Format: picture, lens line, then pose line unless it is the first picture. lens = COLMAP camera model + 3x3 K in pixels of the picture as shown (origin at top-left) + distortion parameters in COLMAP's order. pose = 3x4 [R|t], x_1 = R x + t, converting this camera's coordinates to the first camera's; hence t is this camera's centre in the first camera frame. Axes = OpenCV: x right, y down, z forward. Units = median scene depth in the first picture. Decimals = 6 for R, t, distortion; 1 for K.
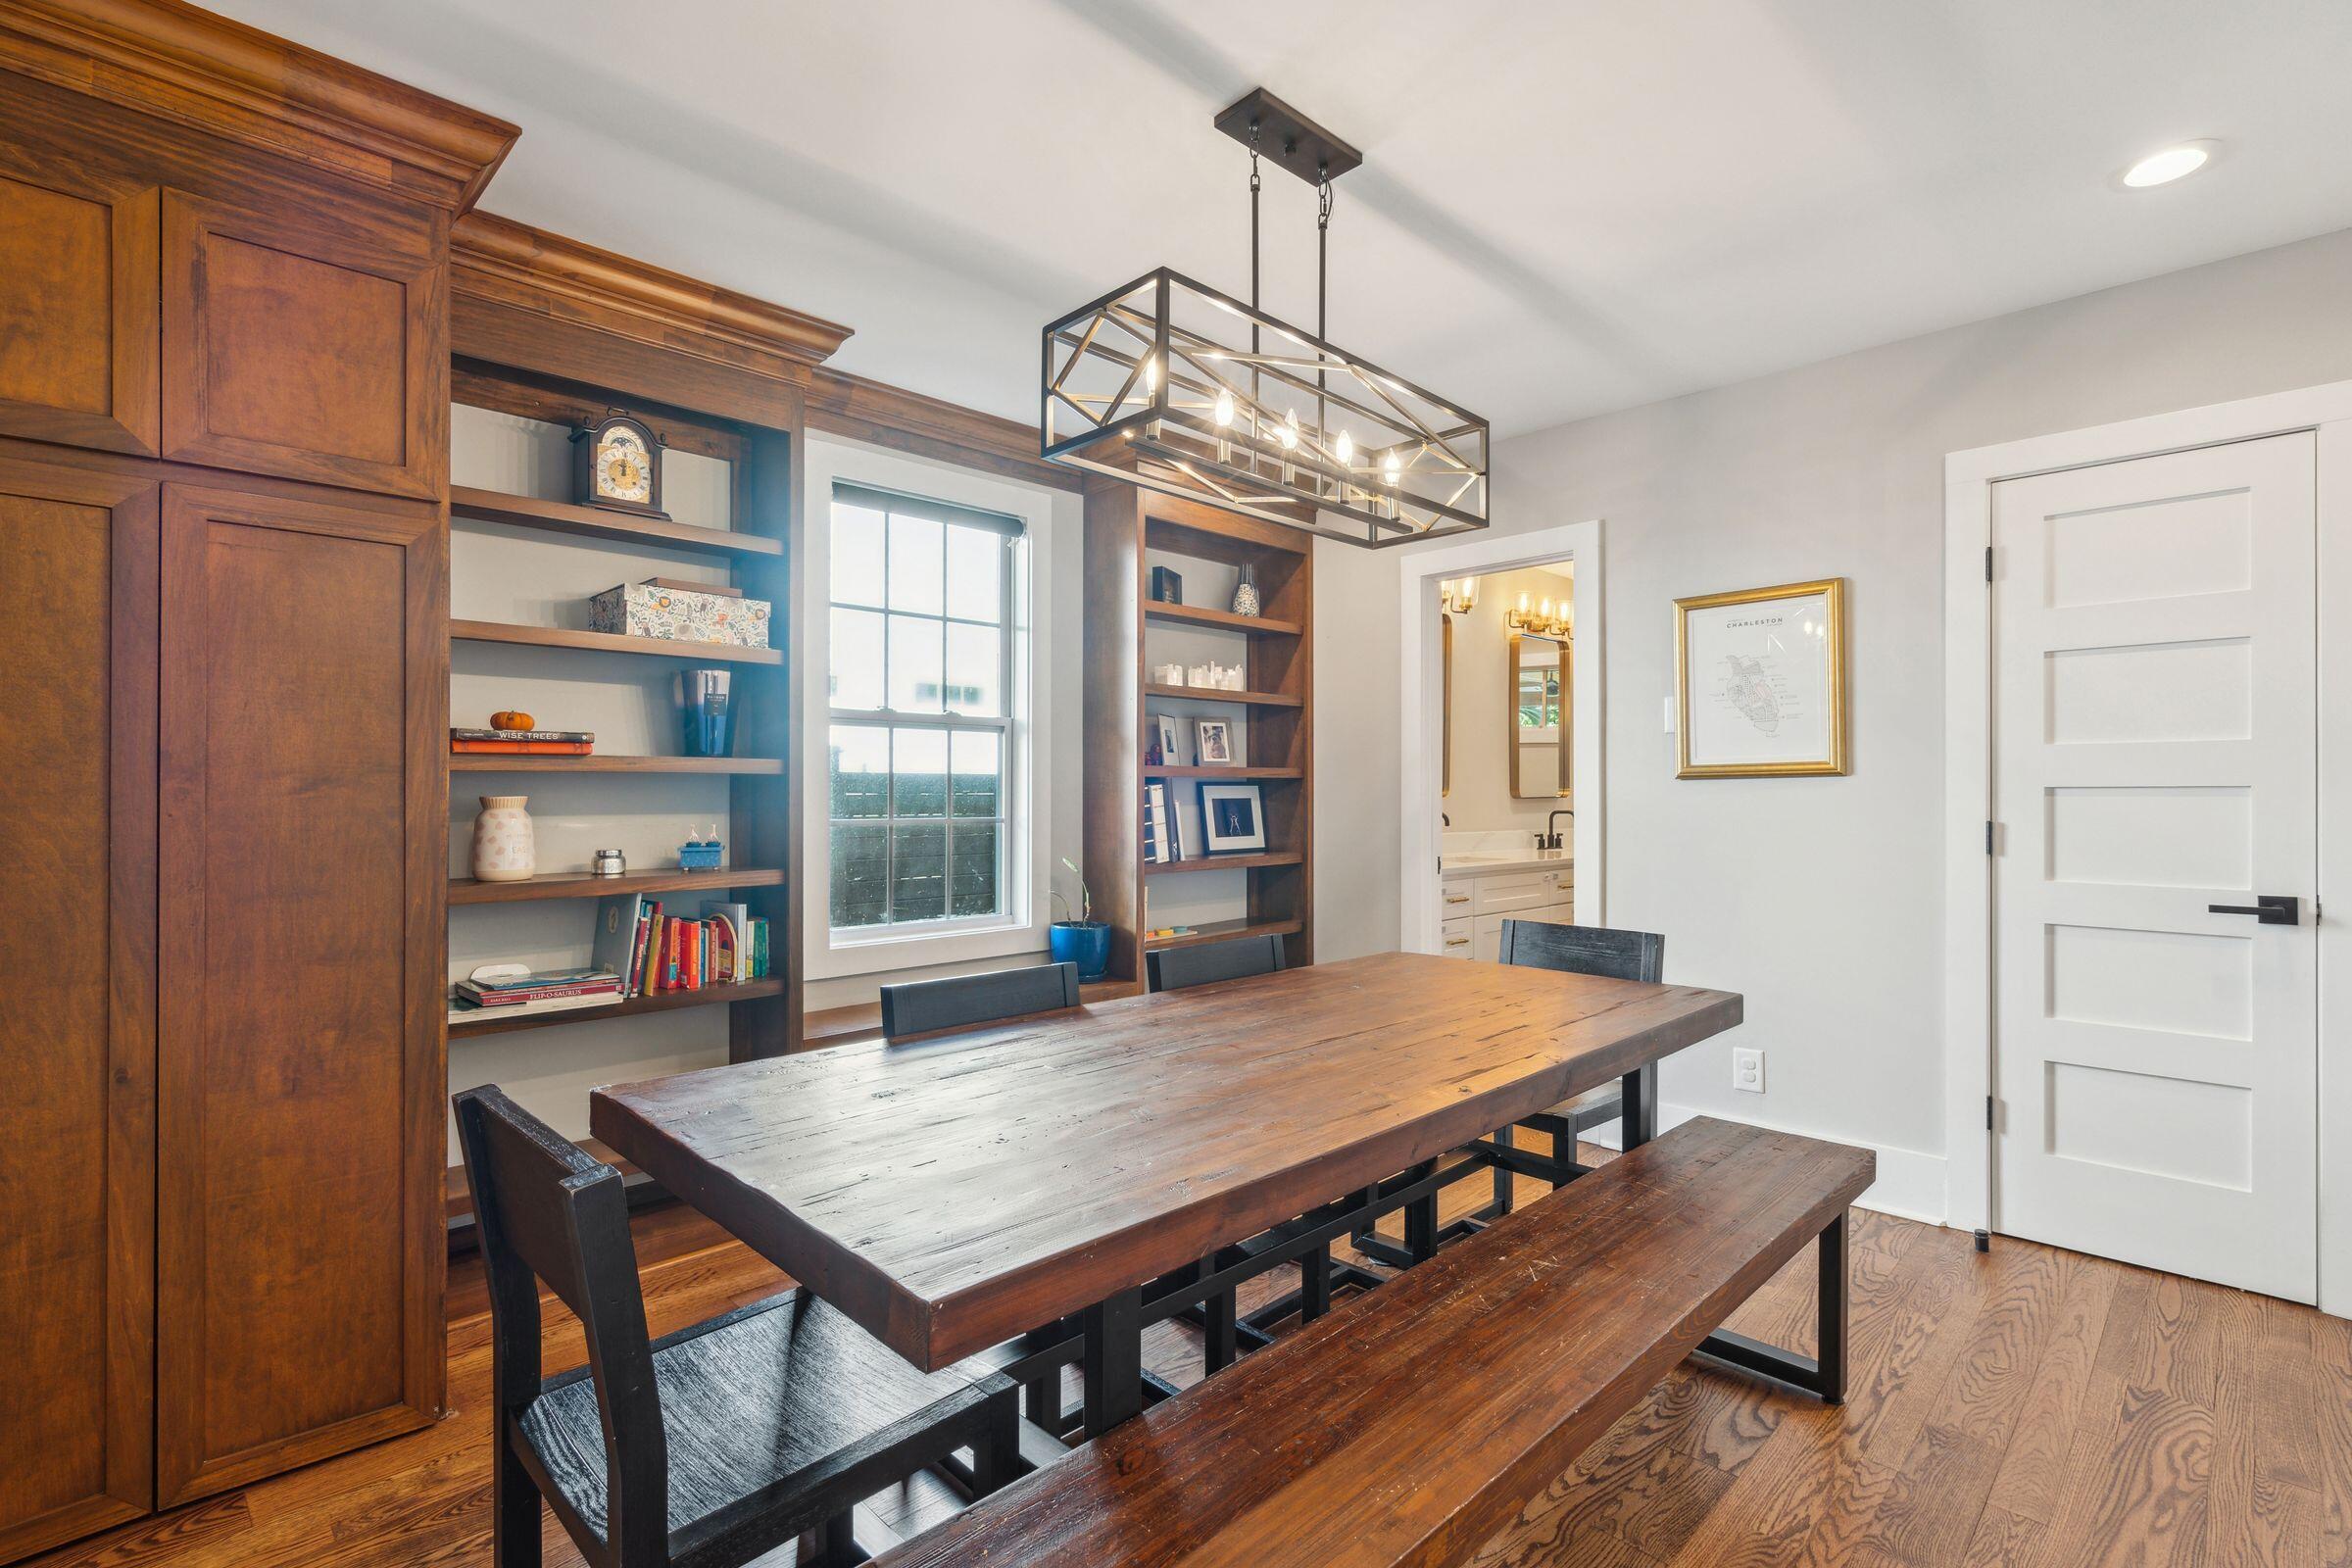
lens RADIAL K [[1085.7, 0, 1164.4], [0, 1085.7, 790.1], [0, 0, 1]] dist [0.000699, 0.001044]
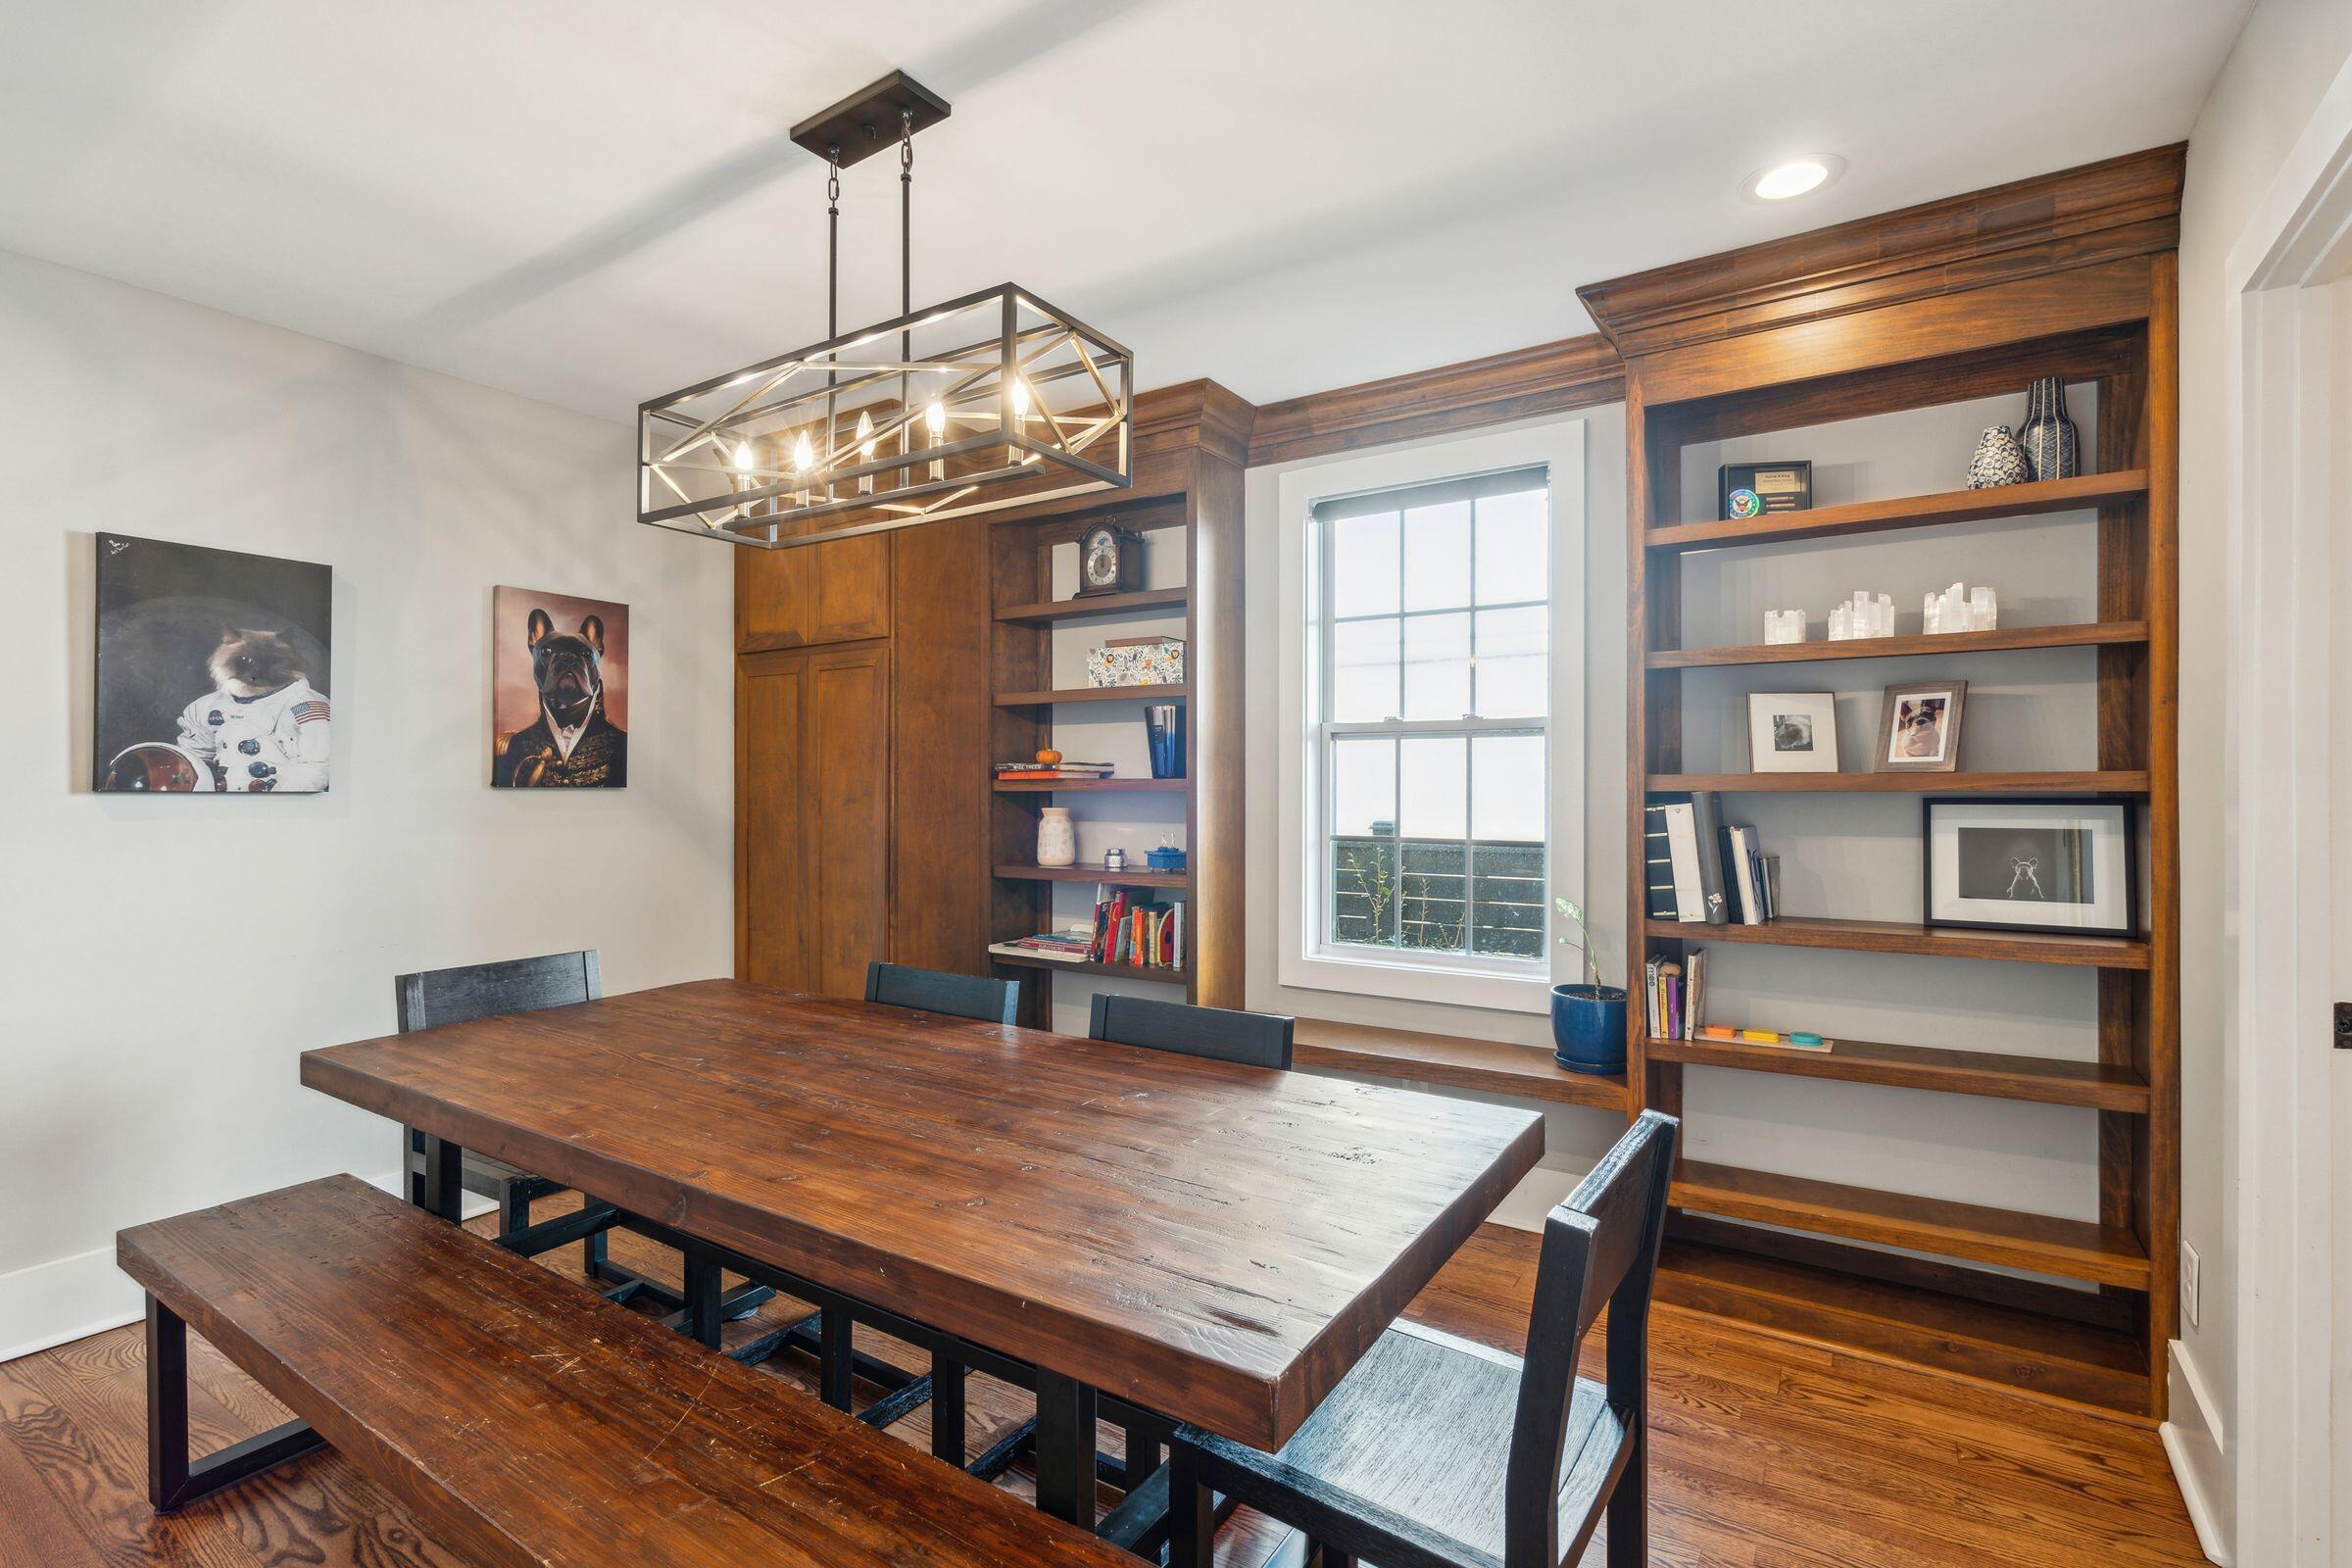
lens RADIAL K [[1084.1, 0, 1161.1], [0, 1084.1, 781.9], [0, 0, 1]] dist [-0.002204, 0.001627]
pose [[0.214481, -0.004114, -0.976719, 0.796759], [0.000794, 0.999992, -0.004037, -0.021631], [0.976728, 0.000090, 0.214482, 0.774071]]
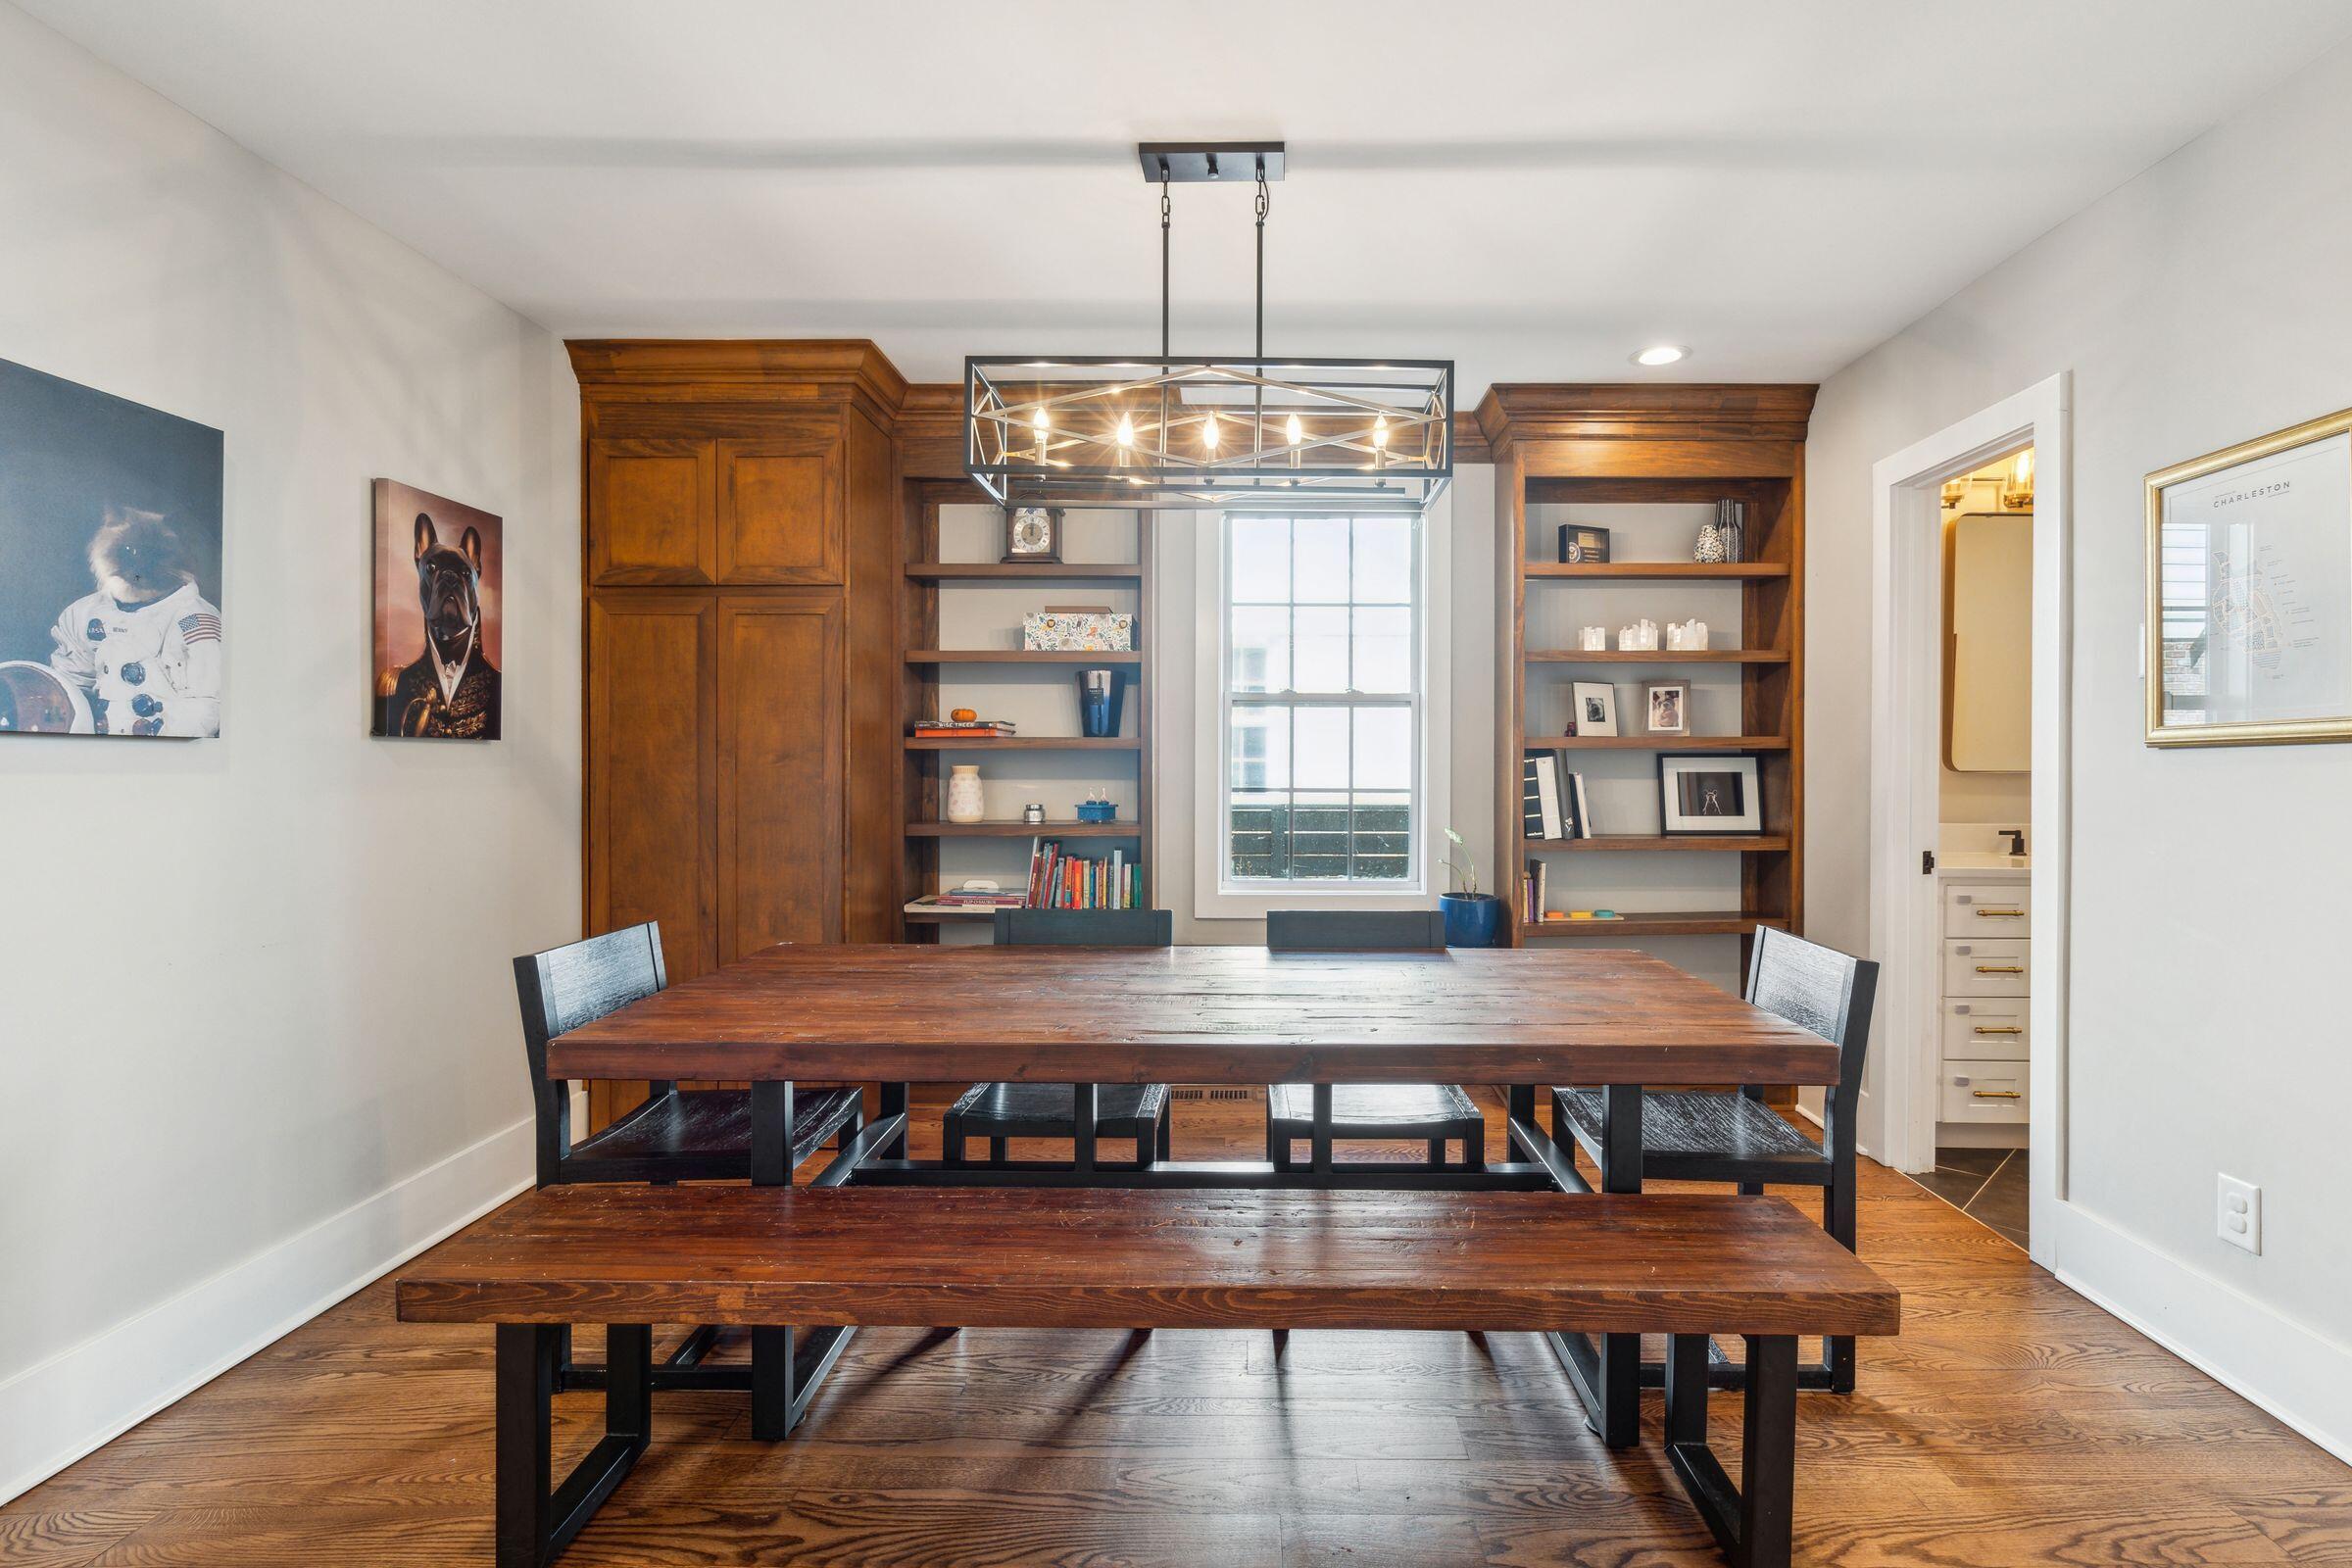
lens RADIAL K [[1109.3, 0, 1235.9], [0, 1109.3, 767.7], [0, 0, 1]] dist [-0.001751, 0.000982]
pose [[0.713140, 0.005501, -0.701000, 0.673559], [-0.001043, 0.999976, 0.006786, -0.002253], [0.701021, -0.004109, 0.713129, 0.167355]]
